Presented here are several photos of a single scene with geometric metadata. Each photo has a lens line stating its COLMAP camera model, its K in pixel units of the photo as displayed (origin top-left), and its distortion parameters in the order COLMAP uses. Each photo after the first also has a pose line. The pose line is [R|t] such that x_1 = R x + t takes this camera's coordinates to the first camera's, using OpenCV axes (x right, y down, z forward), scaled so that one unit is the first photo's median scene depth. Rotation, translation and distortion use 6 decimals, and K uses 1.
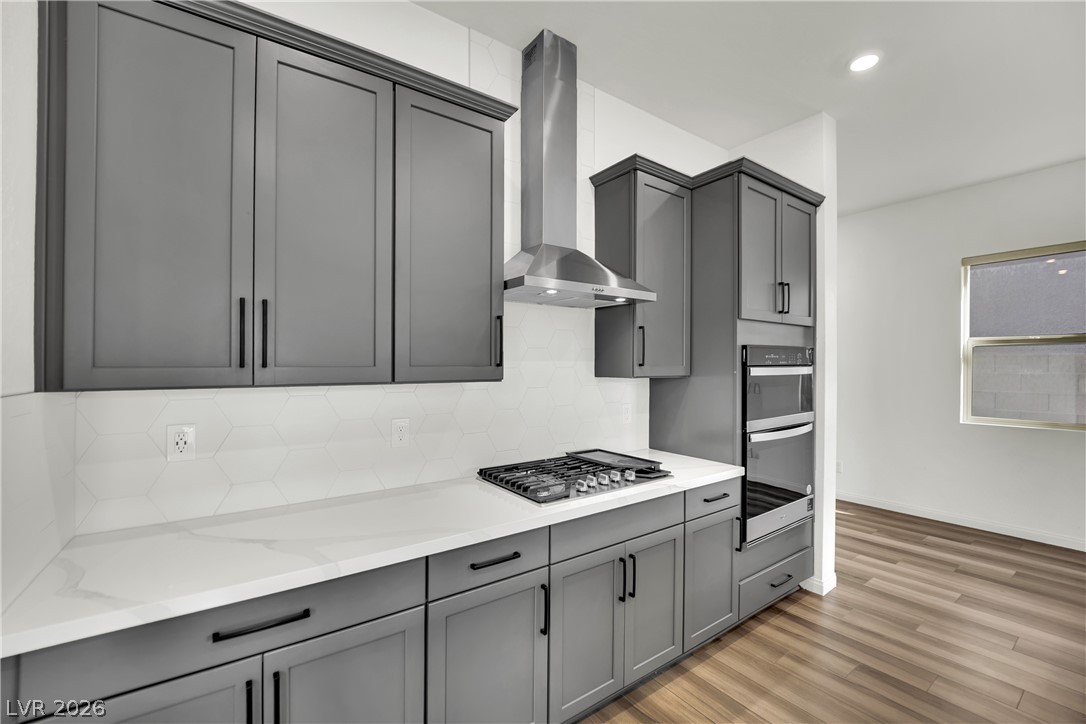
lens RADIAL K [[457.0, 0, 548.1], [0, 457.0, 364.4], [0, 0, 1]] dist [-0.001296, -0.000213]
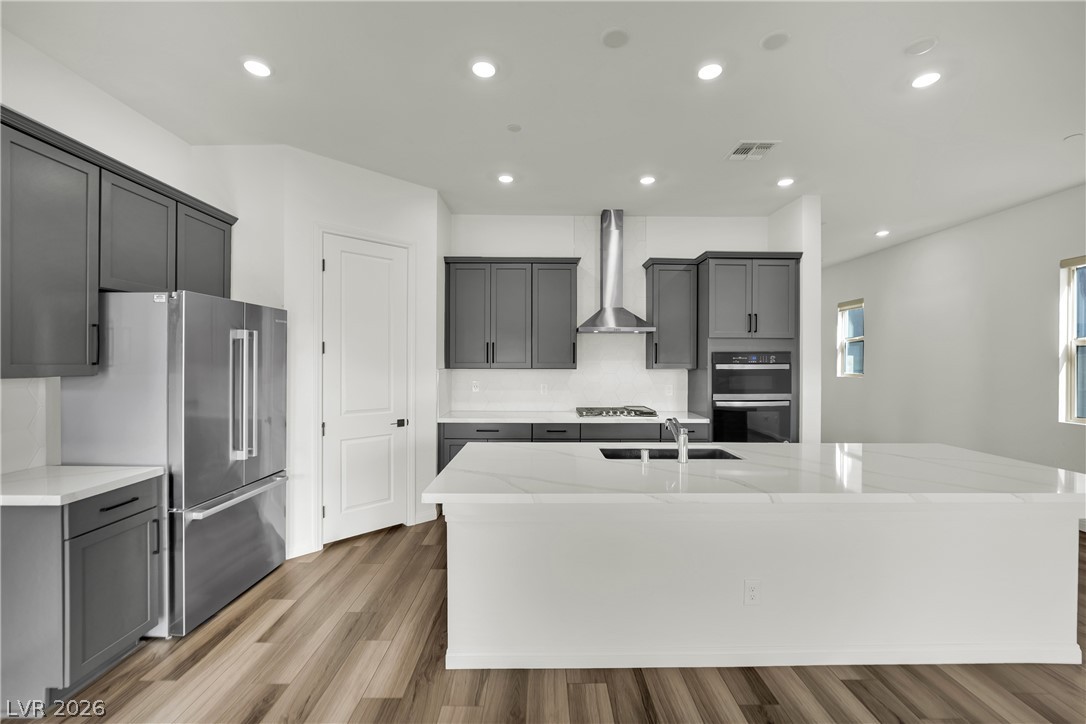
lens RADIAL K [[457.0, 0, 548.1], [0, 457.0, 364.4], [0, 0, 1]] dist [-0.001296, -0.000213]
pose [[0.816765, 0.004781, -0.576950, 0.939276], [-0.002483, 0.999986, 0.004772, -0.000201], [0.576965, -0.002465, 0.816765, -0.858218]]
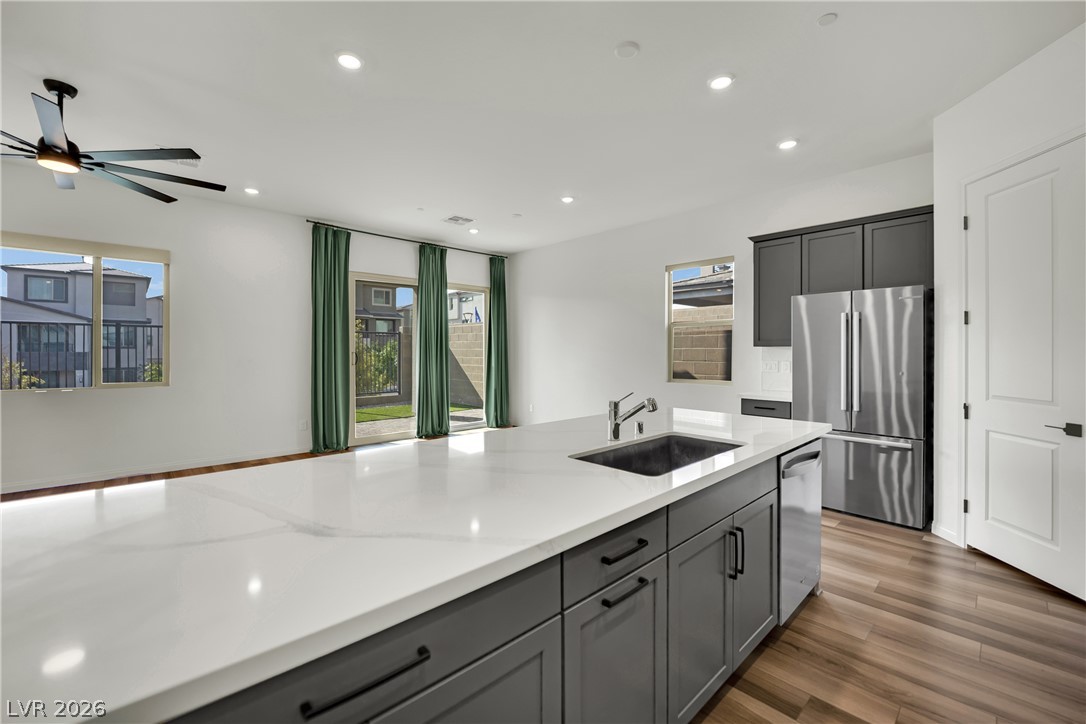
lens RADIAL K [[452.0, 0, 547.9], [0, 452.0, 357.7], [0, 0, 1]] dist [-0.002724, -0.000163]
pose [[-0.990497, 0.001427, -0.137525, 0.835868], [-0.001236, 0.999813, 0.019279, 0.044584], [0.137526, 0.019266, -0.990311, 1.018021]]
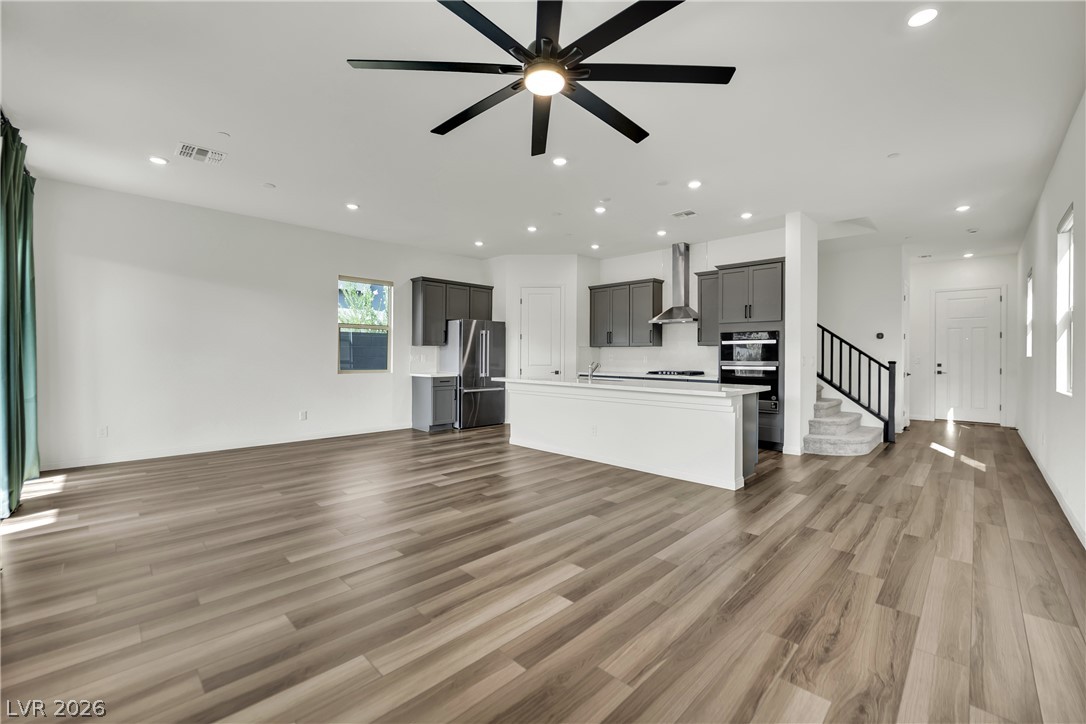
lens RADIAL K [[452.0, 0, 547.9], [0, 452.0, 357.7], [0, 0, 1]] dist [-0.002724, -0.000163]
pose [[0.178473, 0.004843, -0.983933, 2.872562], [-0.004182, 0.999983, 0.004164, 0.097652], [0.983936, 0.003371, 0.178490, -0.482058]]
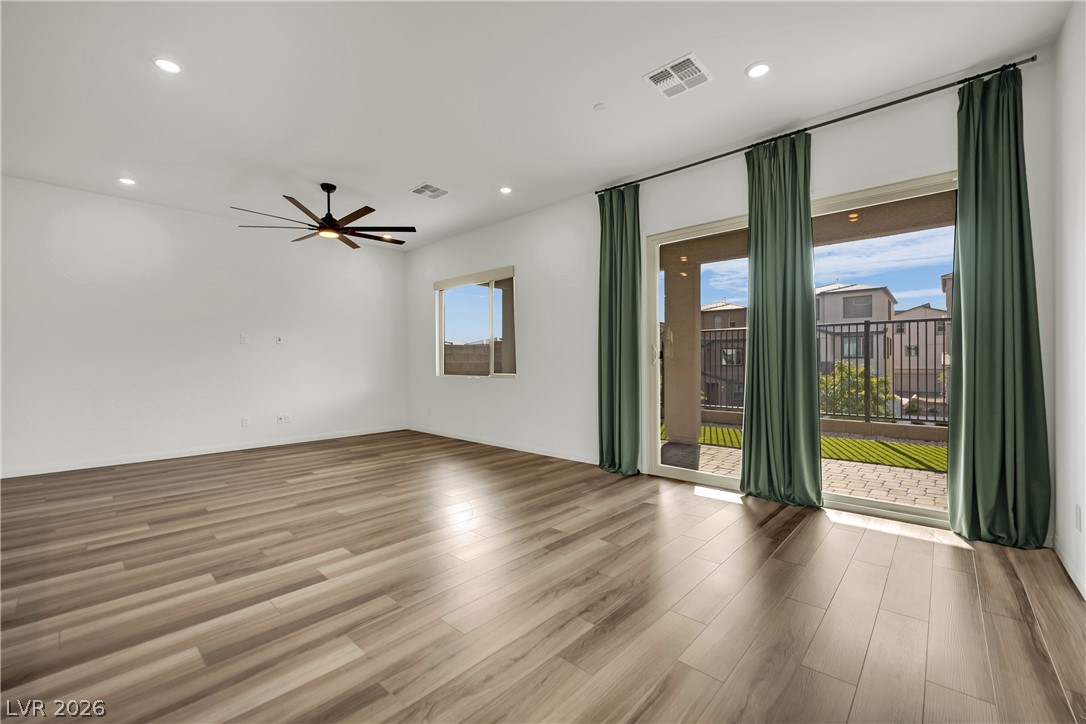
lens RADIAL K [[449.6, 0, 536.6], [0, 449.6, 362.0], [0, 0, 1]] dist [-0.009809, 0.000066]
pose [[-0.194101, 0.001069, 0.980981, -0.147408], [0.002299, 0.999997, -0.000635, 0.133751], [-0.980979, 0.002132, -0.194103, -0.845179]]
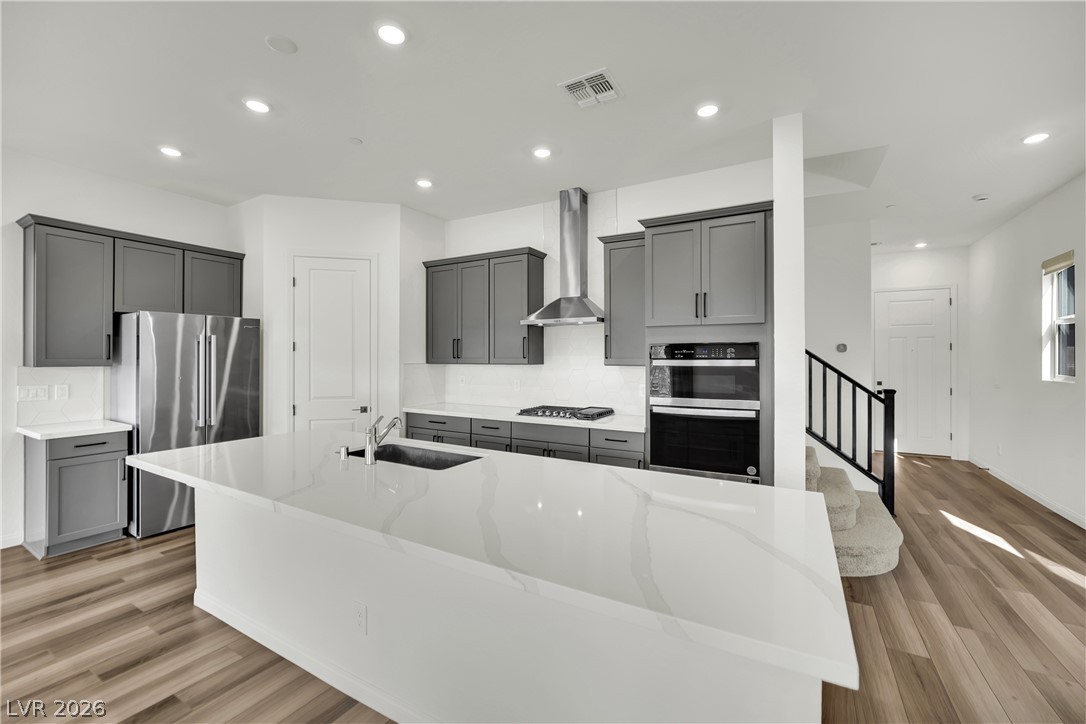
lens RADIAL K [[449.6, 0, 536.6], [0, 449.6, 362.0], [0, 0, 1]] dist [-0.009809, 0.000066]
pose [[0.401901, 0.007577, -0.915652, 1.590886], [-0.001694, 0.999970, 0.007531, 0.003586], [0.915682, -0.001475, 0.401902, 0.096656]]
